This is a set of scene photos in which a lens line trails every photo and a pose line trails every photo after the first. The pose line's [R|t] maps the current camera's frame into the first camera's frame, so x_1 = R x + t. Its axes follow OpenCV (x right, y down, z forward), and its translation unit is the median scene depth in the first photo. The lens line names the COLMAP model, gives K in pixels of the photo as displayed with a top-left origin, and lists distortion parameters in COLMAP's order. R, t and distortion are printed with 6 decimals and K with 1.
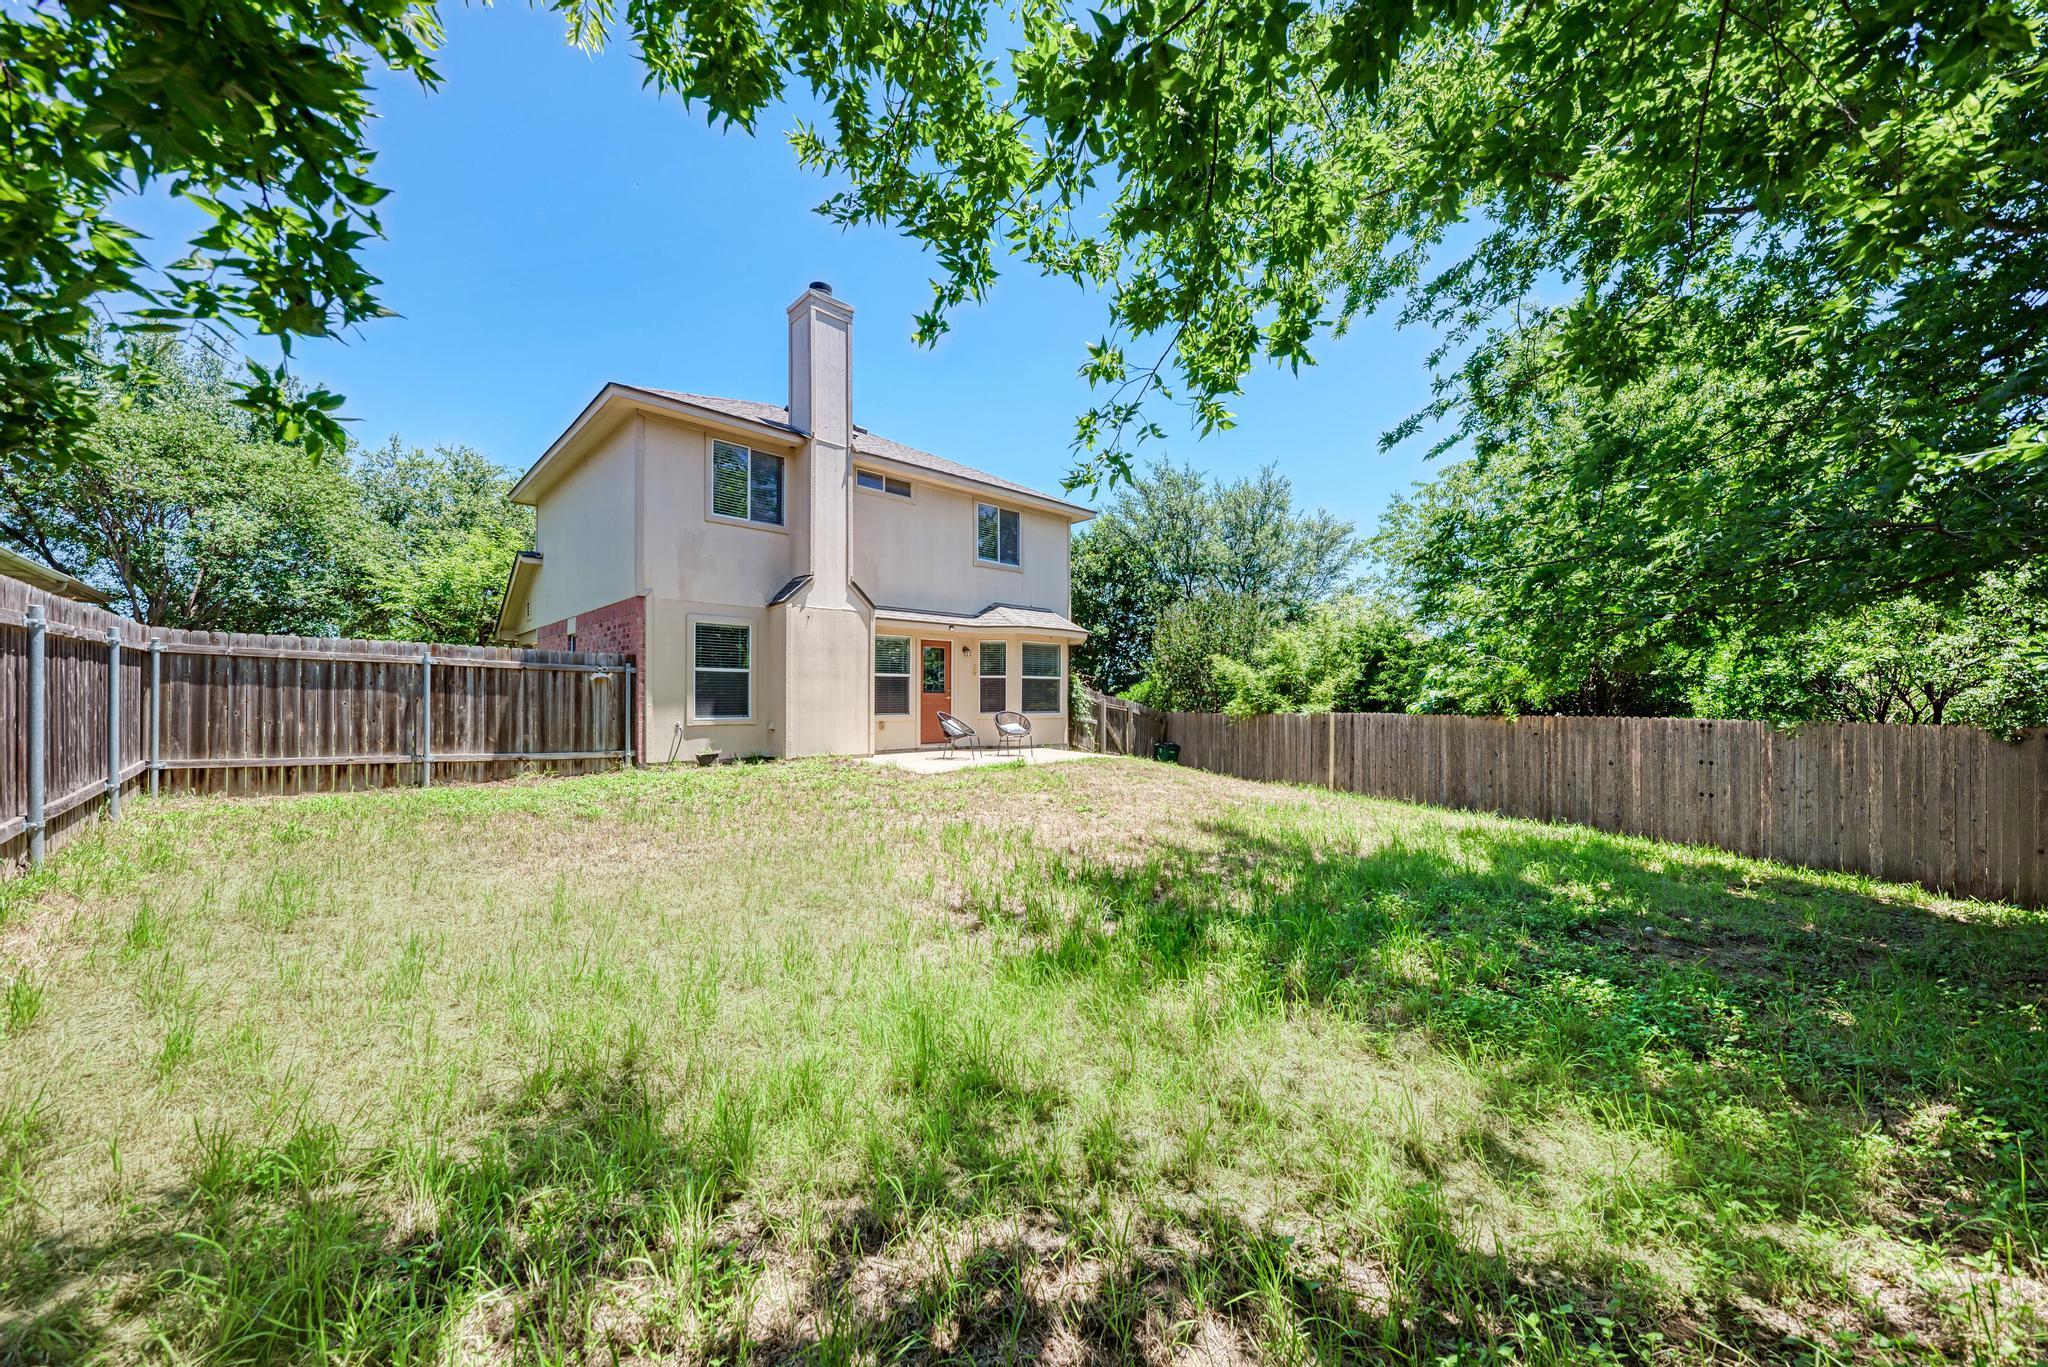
lens RADIAL K [[749.4, 0, 1021.2], [0, 749.4, 699.6], [0, 0, 1]] dist [0.002230, 0.000048]
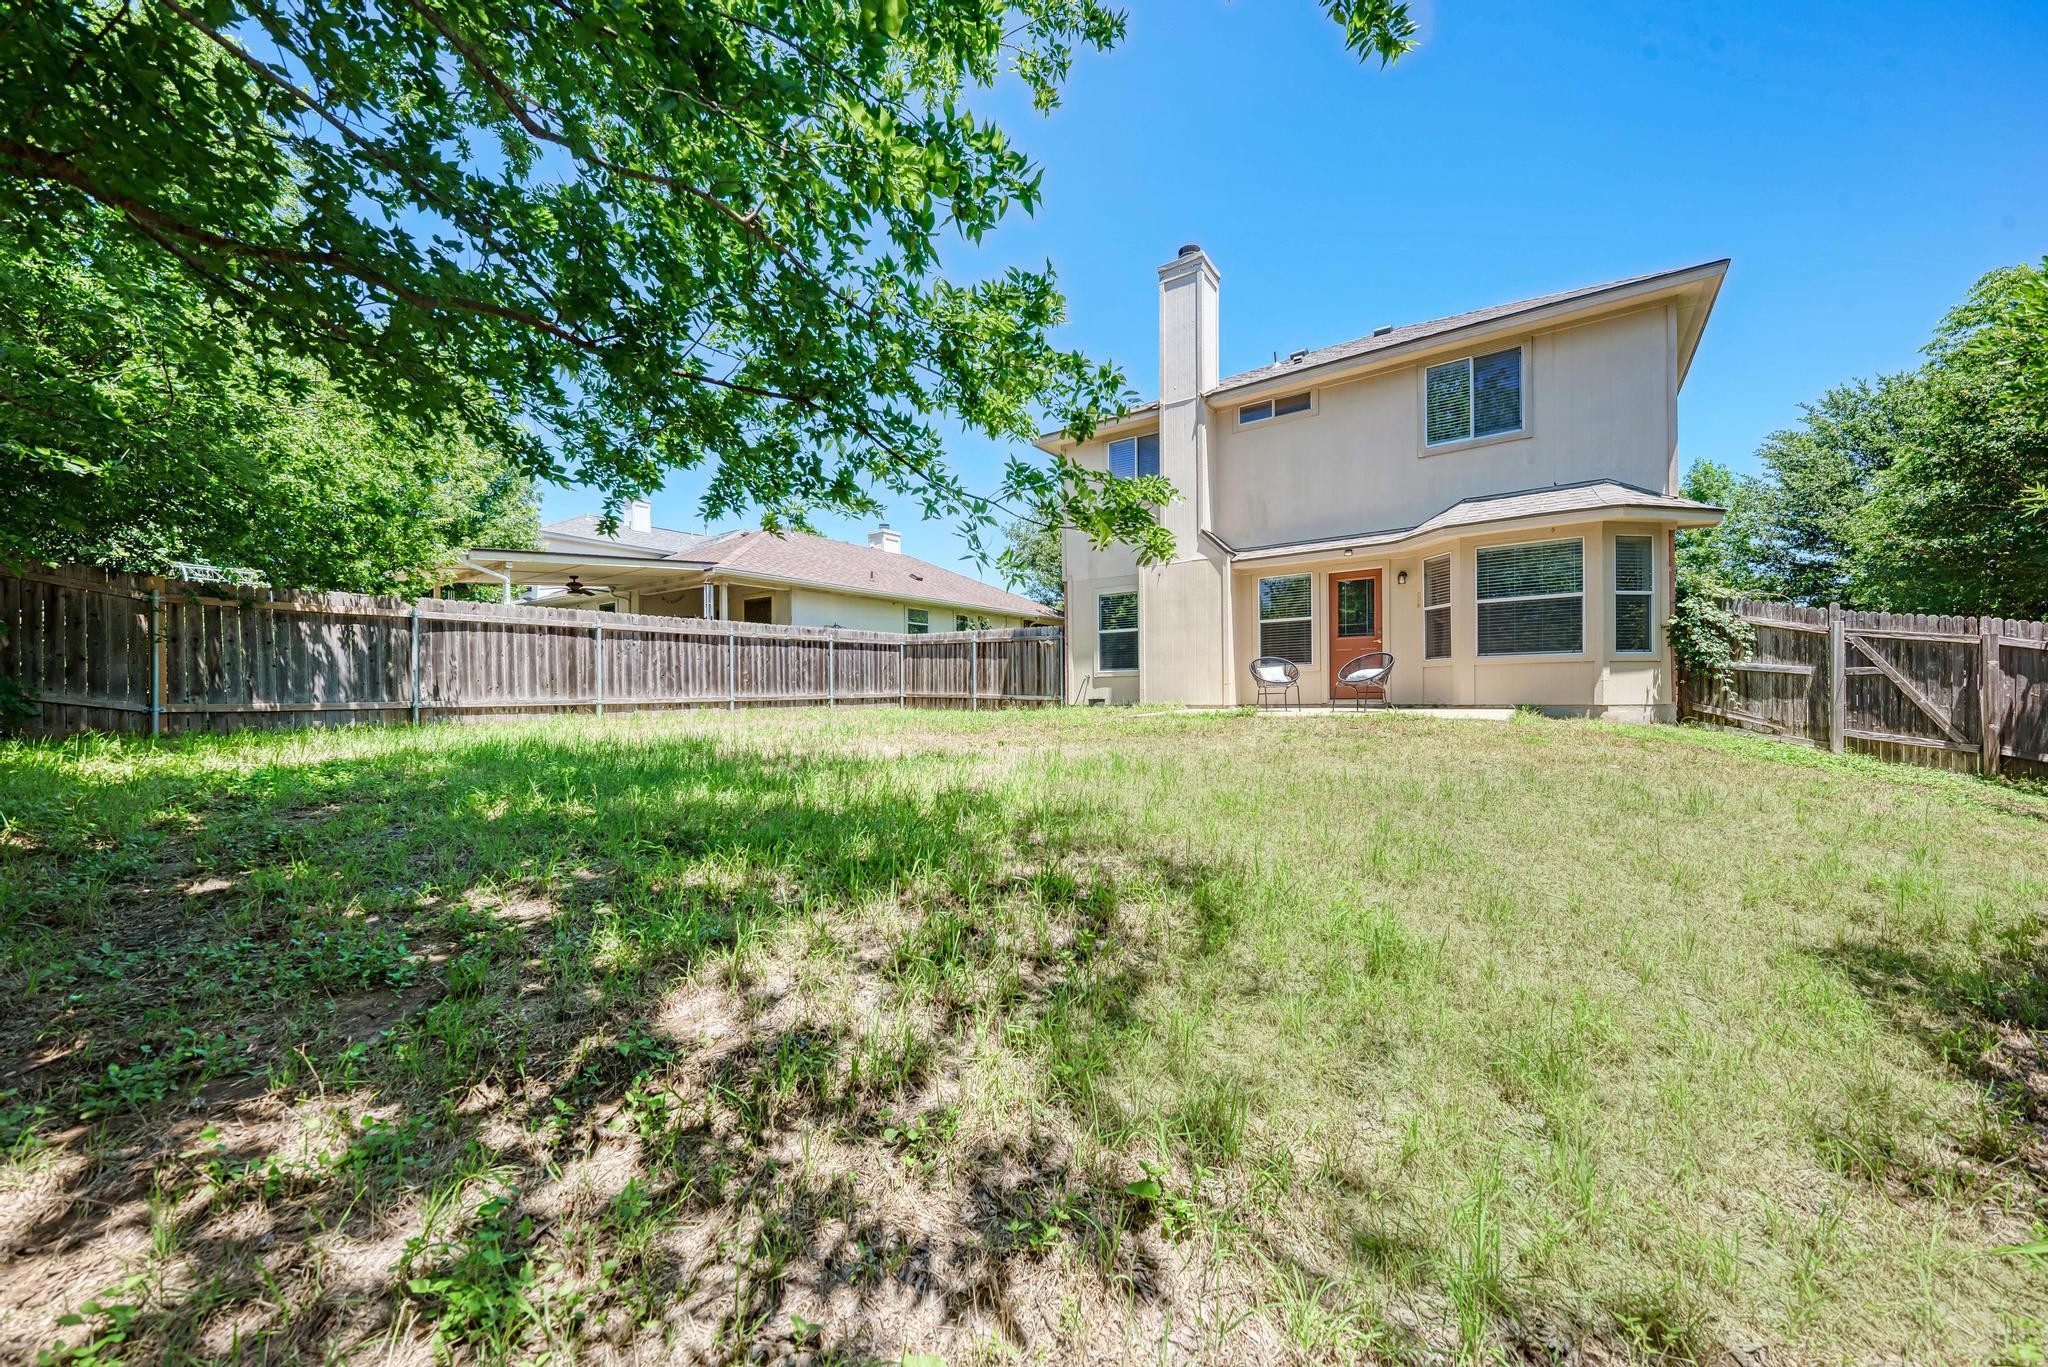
lens RADIAL K [[749.4, 0, 1021.5], [0, 749.4, 684.1], [0, 0, 1]] dist [0.002230, 0.000048]
pose [[0.146001, 0.002368, -0.989282, 0.662049], [0.027361, 0.999605, 0.006430, 0.028500], [0.988906, -0.028006, 0.145879, 0.559291]]
